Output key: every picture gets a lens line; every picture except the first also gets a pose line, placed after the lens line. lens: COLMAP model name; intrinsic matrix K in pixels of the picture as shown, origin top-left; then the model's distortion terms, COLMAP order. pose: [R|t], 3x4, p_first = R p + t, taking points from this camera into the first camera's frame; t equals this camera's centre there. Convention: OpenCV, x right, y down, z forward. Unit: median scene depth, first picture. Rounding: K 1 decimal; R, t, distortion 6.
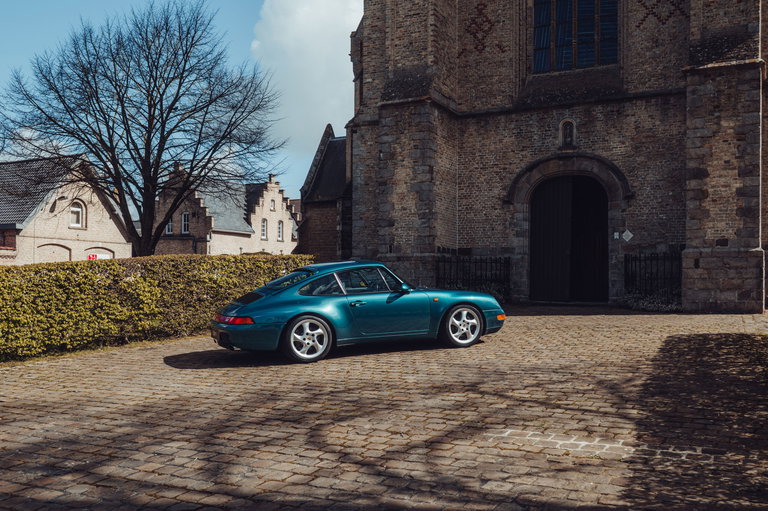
lens RADIAL K [[825.2, 0, 401.5], [0, 825.2, 297.4], [0, 0, 1]] dist [-0.013328, 0.000000]
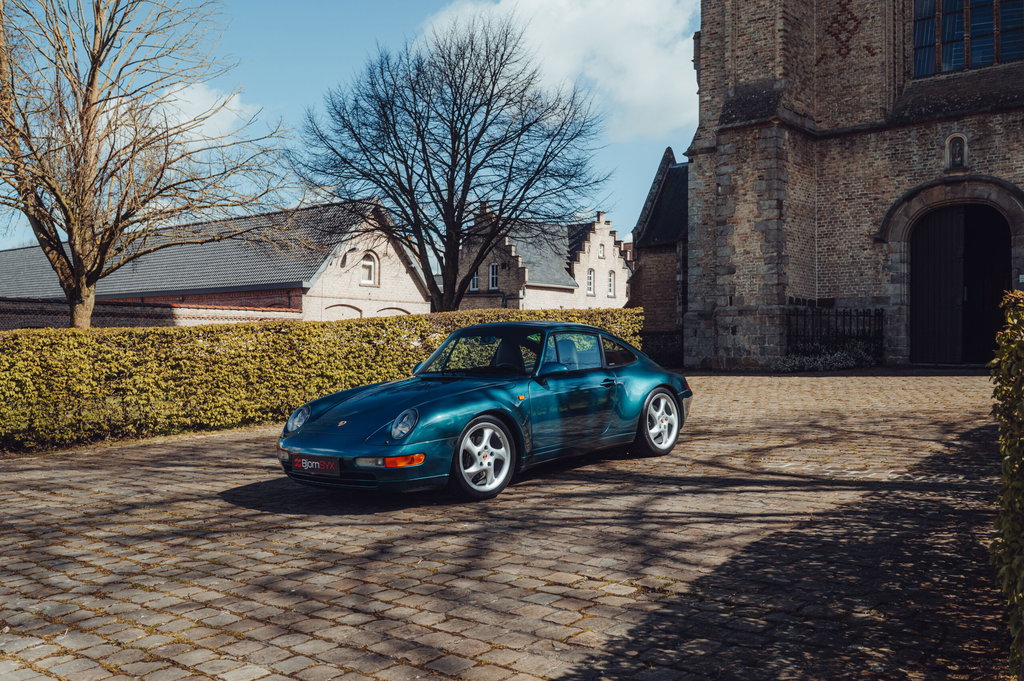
lens RADIAL K [[1100.3, 0, 468.3], [0, 1100.3, 371.9], [0, 0, 1]] dist [-0.013328, 0.000000]
pose [[0.961026, 0.000244, -0.276457, 0.038364], [-0.000394, 1.000000, -0.000489, 0.013781], [0.276456, 0.000579, 0.961026, -0.141638]]
